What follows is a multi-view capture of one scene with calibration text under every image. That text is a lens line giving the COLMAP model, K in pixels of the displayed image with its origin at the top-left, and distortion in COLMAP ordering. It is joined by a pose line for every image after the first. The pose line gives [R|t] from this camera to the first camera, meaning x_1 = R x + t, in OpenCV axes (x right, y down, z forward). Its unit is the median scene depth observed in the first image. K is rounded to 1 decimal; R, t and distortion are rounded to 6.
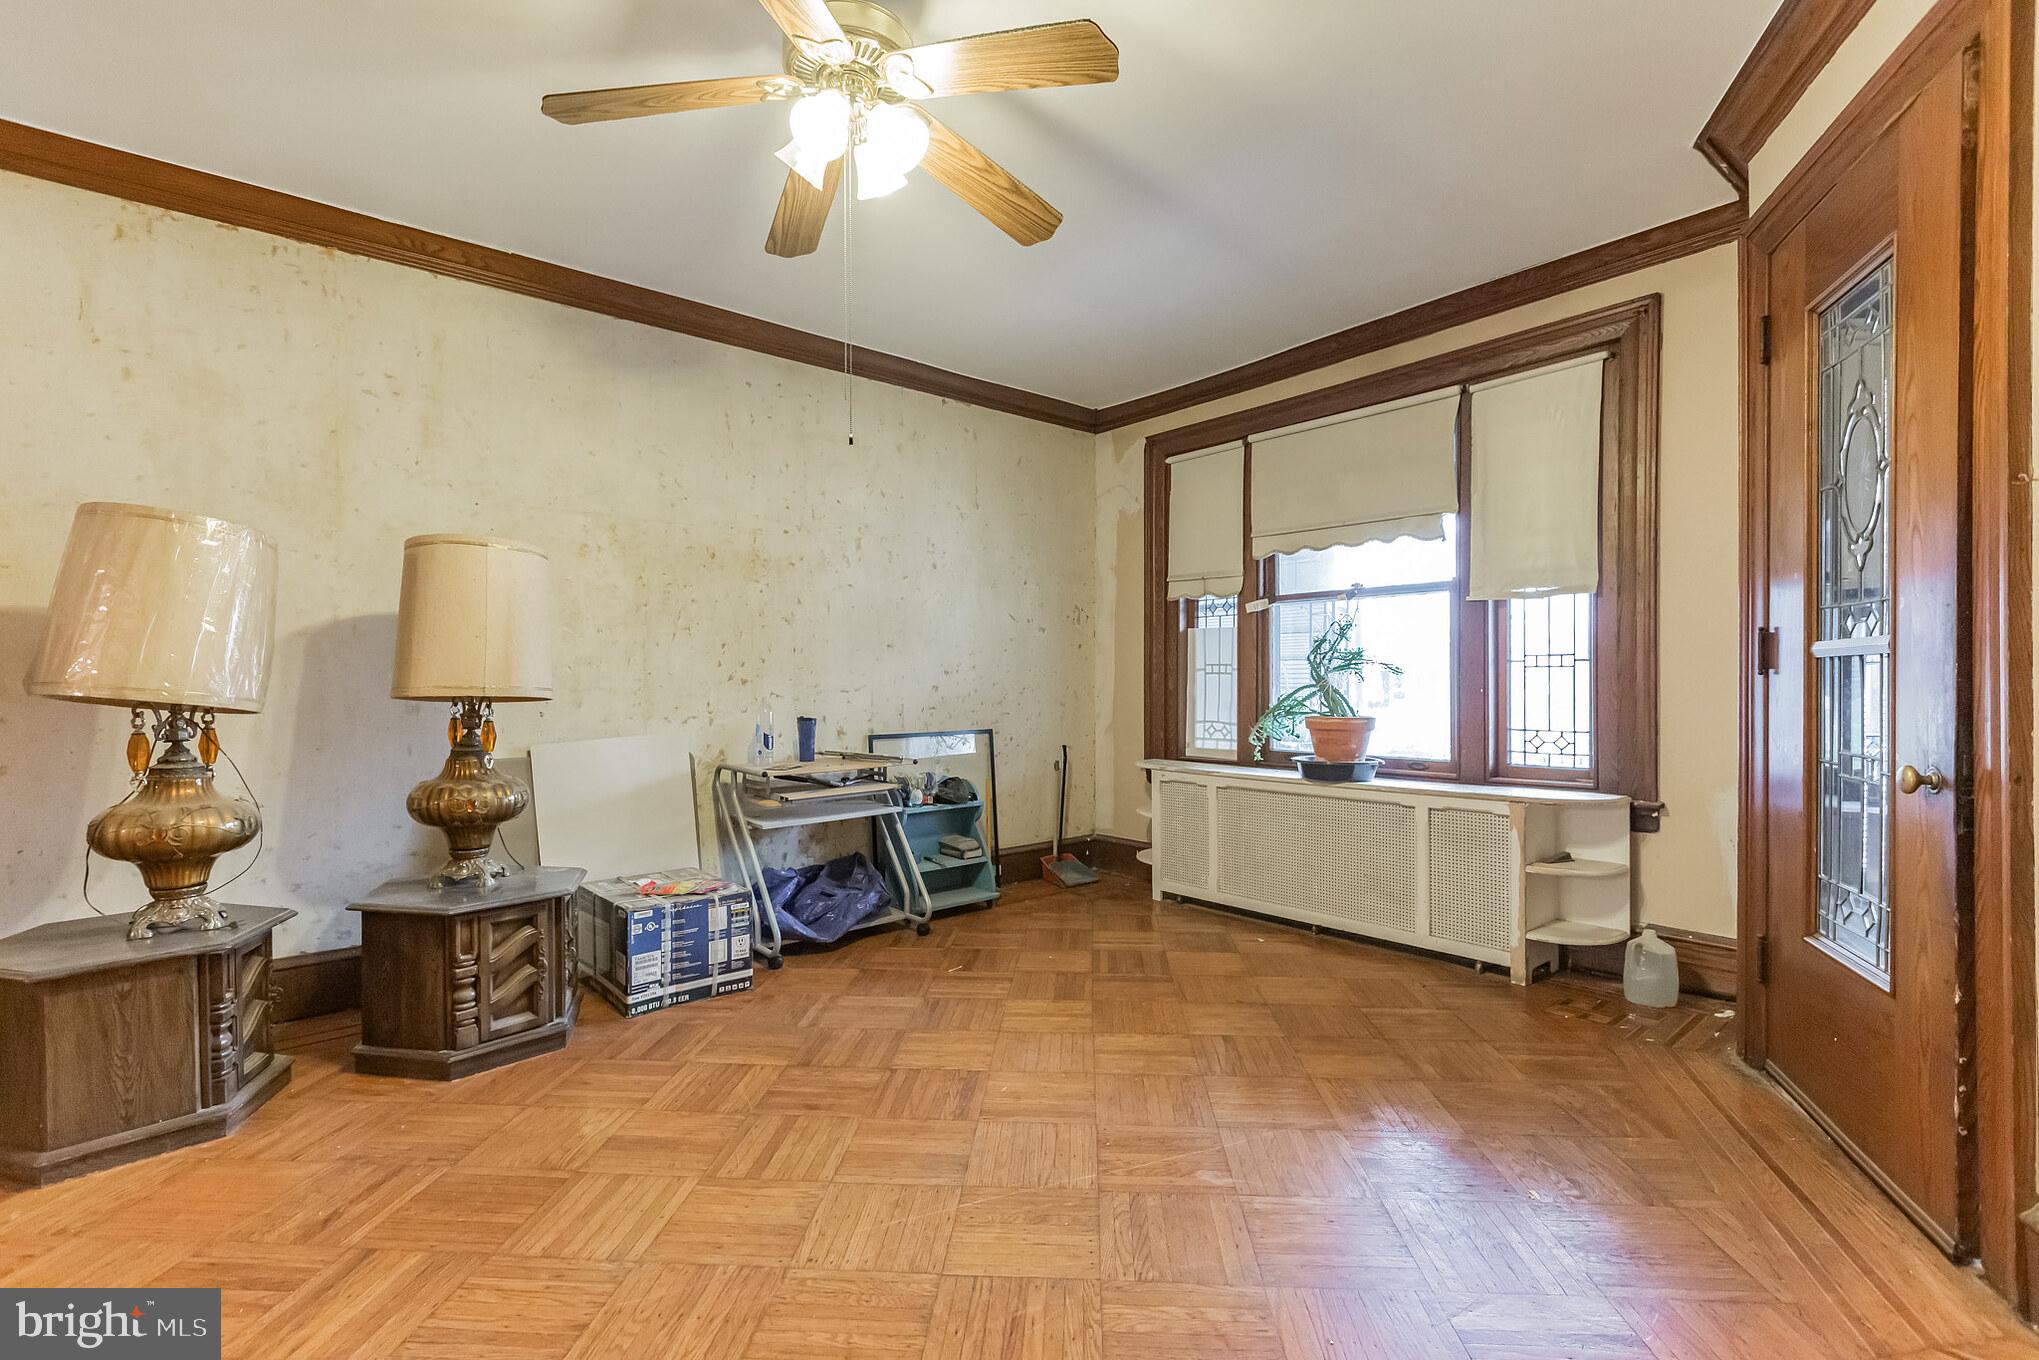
lens RADIAL K [[926.3, 0, 1007.7], [0, 926.3, 678.4], [0, 0, 1]] dist [0.005417, 0.000841]
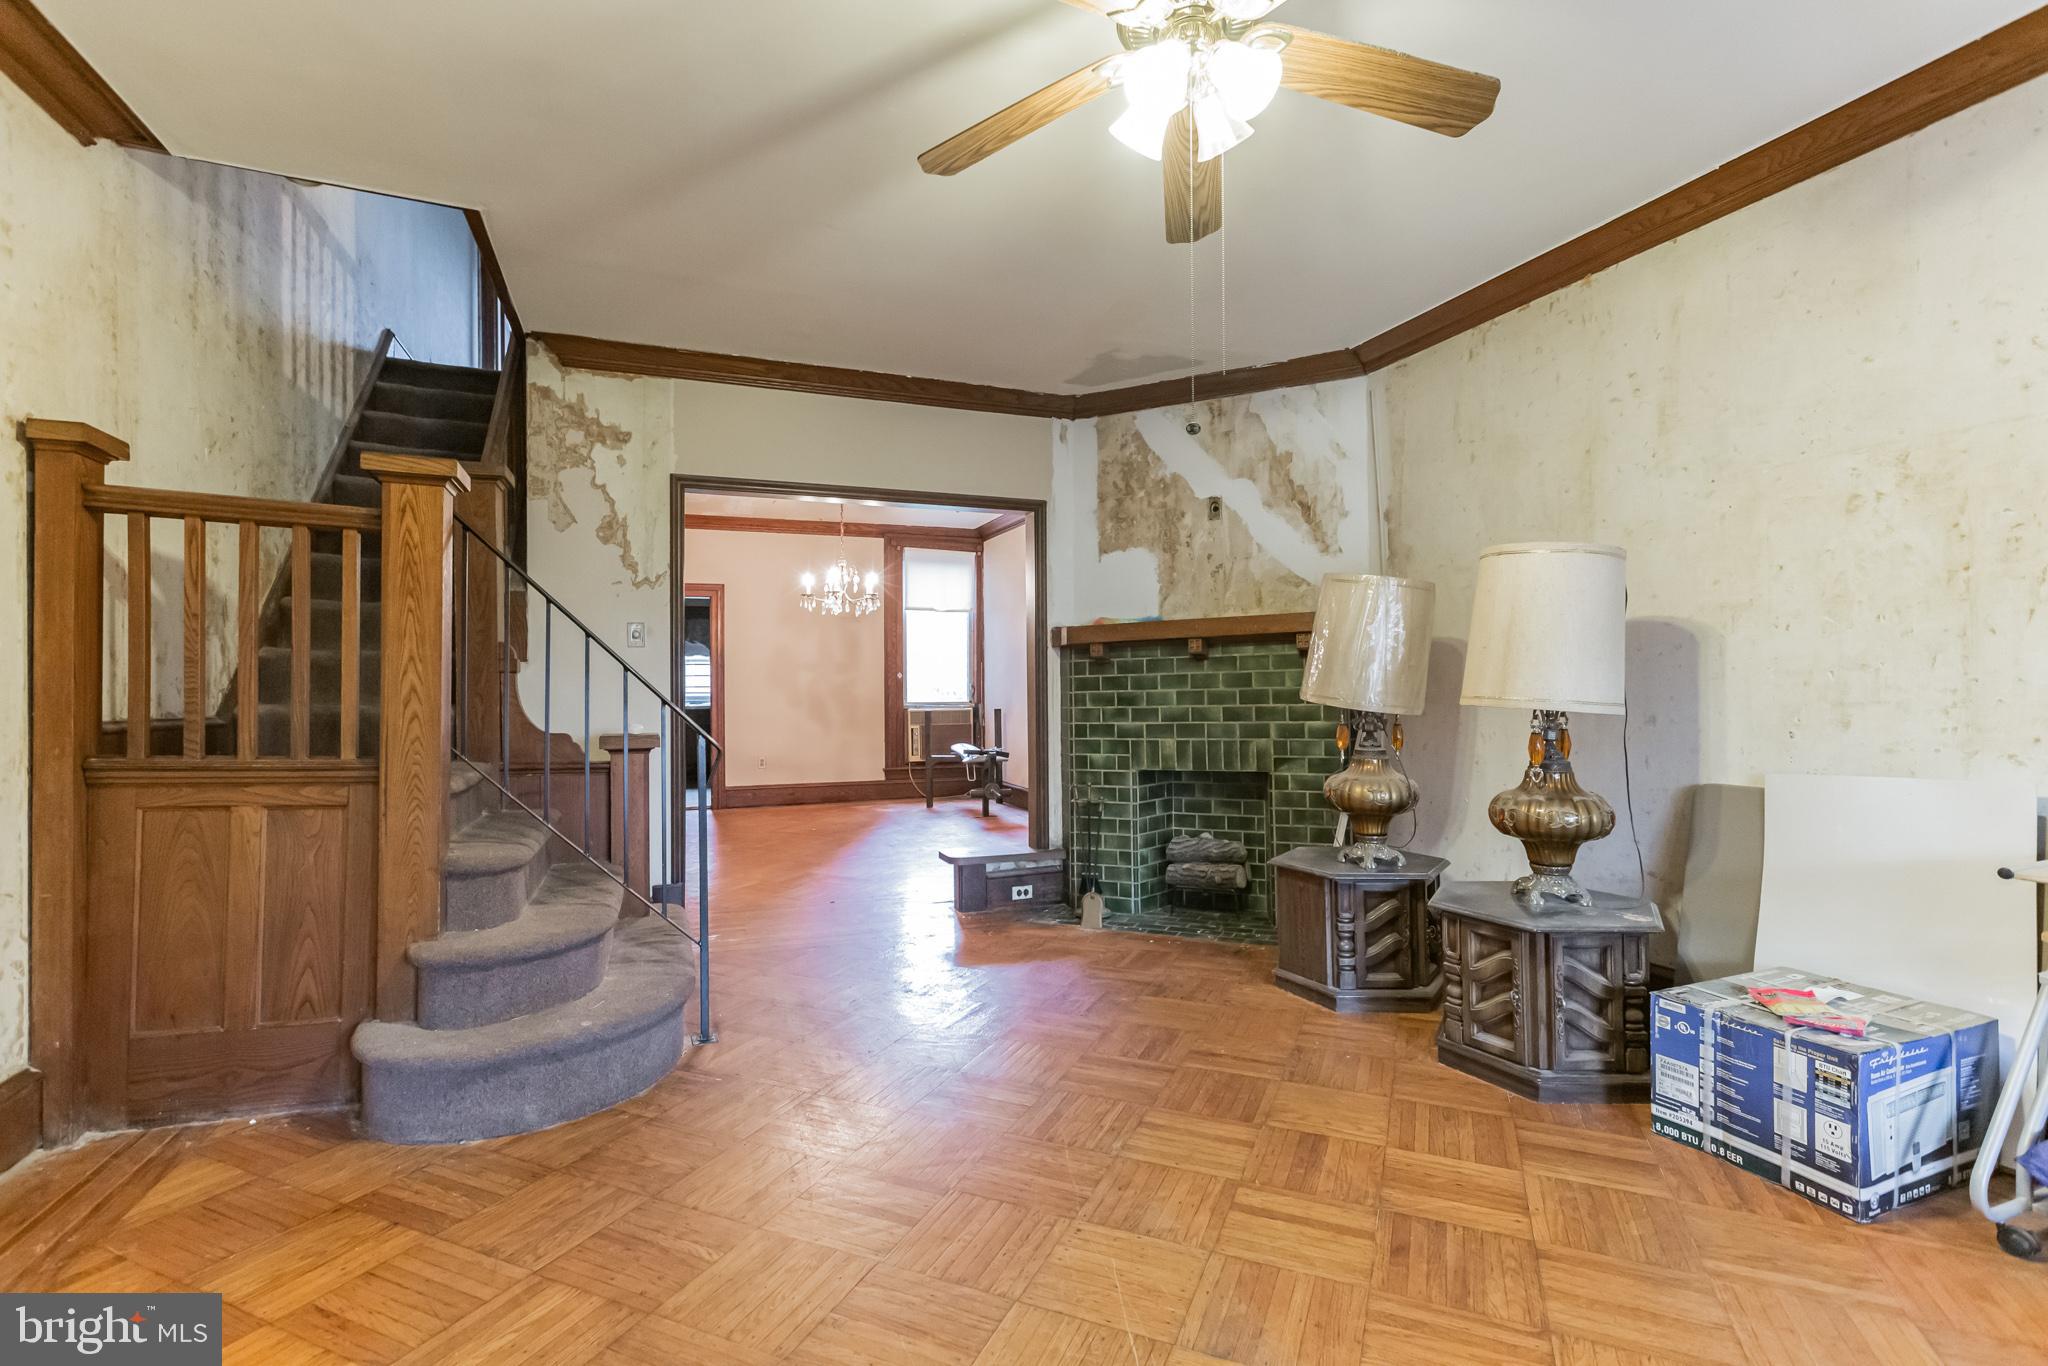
lens RADIAL K [[935.7, 0, 1026.4], [0, 935.7, 689.7], [0, 0, 1]] dist [0.002505, 0.002317]
pose [[-0.327177, 0.008494, -0.944925, 0.409809], [0.006316, 0.999957, 0.006801, -0.006963], [0.944942, -0.003743, -0.327216, 0.636910]]
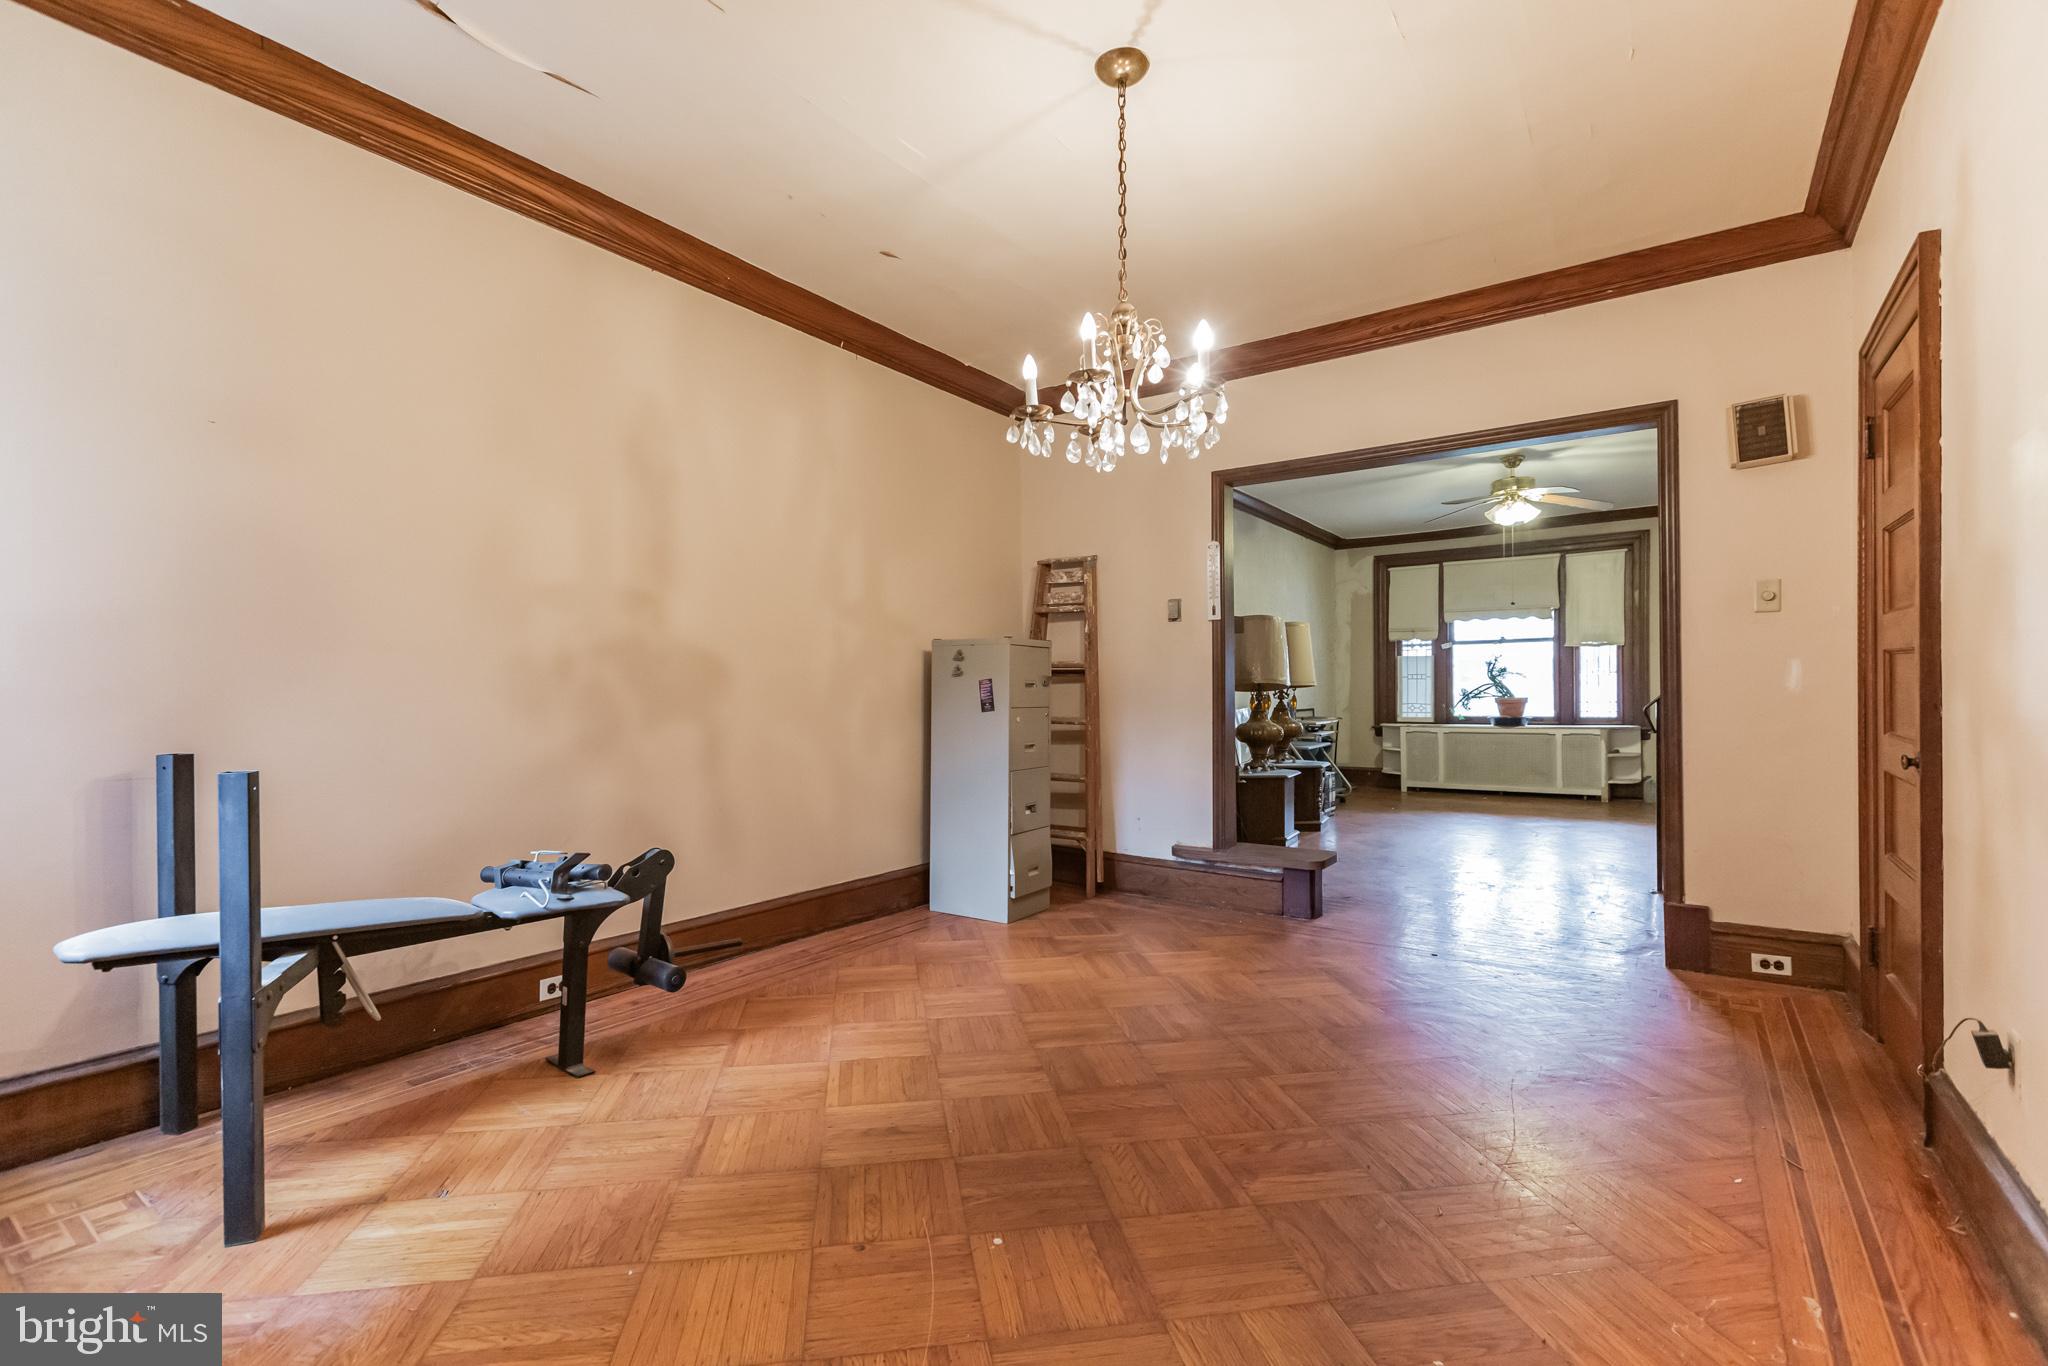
lens RADIAL K [[935.7, 0, 1012.1], [0, 935.7, 688.6], [0, 0, 1]] dist [0.002505, 0.002317]
pose [[0.967304, -0.003922, 0.253589, -1.464924], [0.004574, 0.999988, -0.001983, 0.019812], [-0.253578, 0.003078, 0.967310, -0.933008]]
